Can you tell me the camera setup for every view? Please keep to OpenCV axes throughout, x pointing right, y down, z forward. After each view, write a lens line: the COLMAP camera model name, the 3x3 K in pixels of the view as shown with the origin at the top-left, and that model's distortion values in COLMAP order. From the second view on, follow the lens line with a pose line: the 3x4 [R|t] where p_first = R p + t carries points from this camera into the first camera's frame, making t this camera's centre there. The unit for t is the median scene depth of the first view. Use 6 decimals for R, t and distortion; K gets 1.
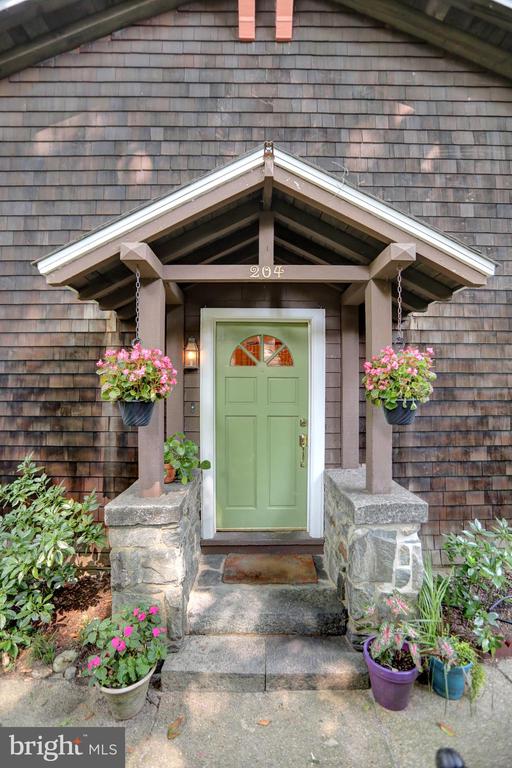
lens RADIAL K [[378.3, 0, 258.6], [0, 378.3, 386.7], [0, 0, 1]] dist [-0.029834, 0.001332]
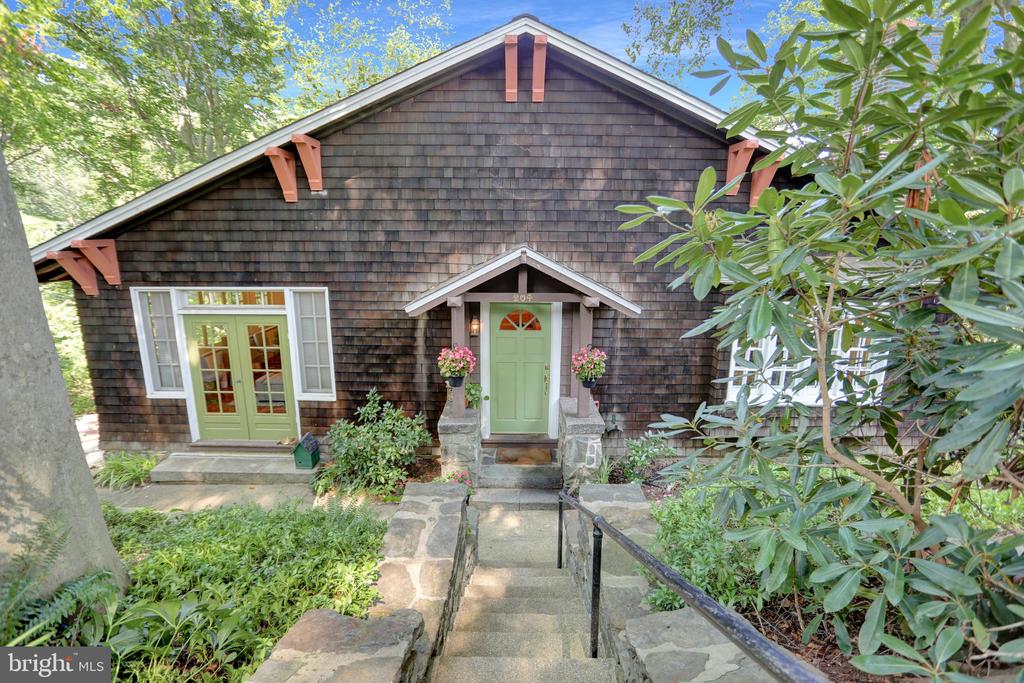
lens RADIAL K [[504.4, 0, 510.3], [0, 504.4, 340.8], [0, 0, 1]] dist [-0.029834, 0.001332]
pose [[0.999841, 0.009185, -0.015317, 0.001164], [-0.005935, 0.979765, 0.200063, -0.434460], [0.016844, -0.199940, 0.979663, -1.016174]]
